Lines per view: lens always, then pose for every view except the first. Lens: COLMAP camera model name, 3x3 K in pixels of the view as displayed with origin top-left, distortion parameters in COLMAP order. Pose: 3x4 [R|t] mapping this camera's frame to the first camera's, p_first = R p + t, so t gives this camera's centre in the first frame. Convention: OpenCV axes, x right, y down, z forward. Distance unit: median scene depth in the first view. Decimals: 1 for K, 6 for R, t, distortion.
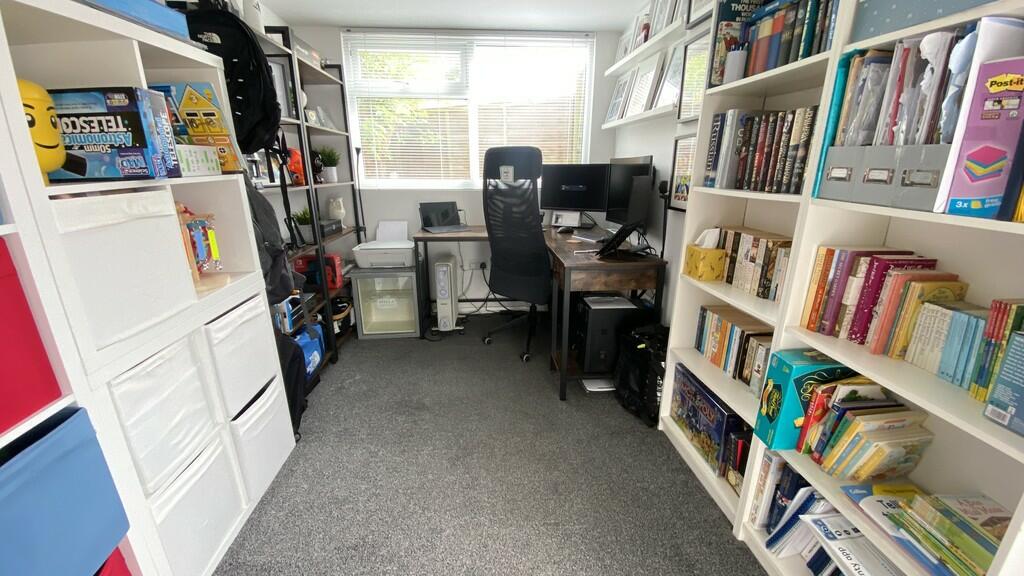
lens RADIAL K [[412.3, 0, 506.7], [0, 412.3, 289.1], [0, 0, 1]] dist [0.025854, -0.023542]
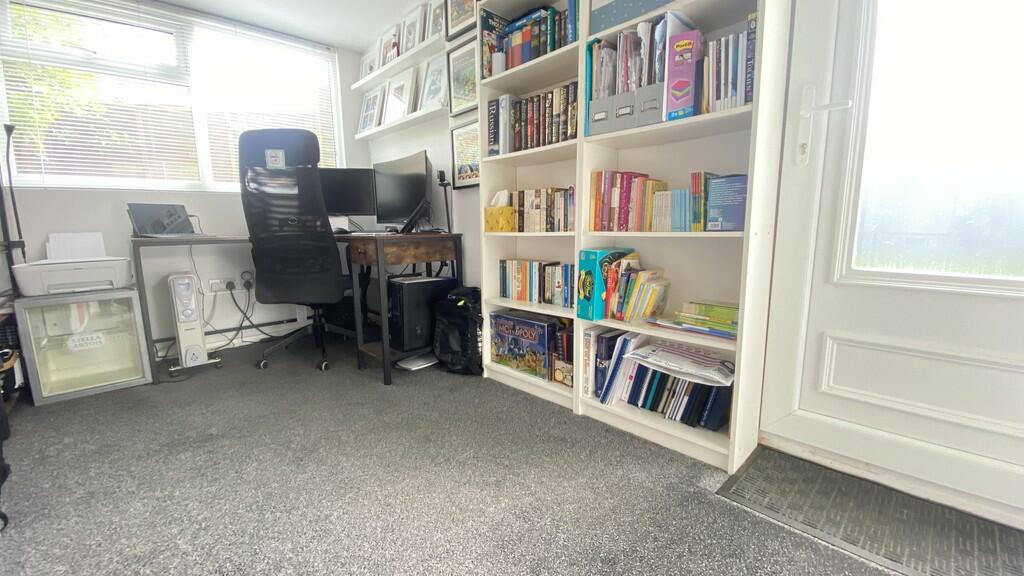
lens RADIAL K [[412.3, 0, 506.7], [0, 412.3, 289.1], [0, 0, 1]] dist [0.025854, -0.023542]
pose [[0.780319, -0.107311, 0.616106, -0.315132], [0.190855, 0.979033, -0.071200, 0.255733], [-0.595547, 0.173145, 0.784439, 0.073421]]
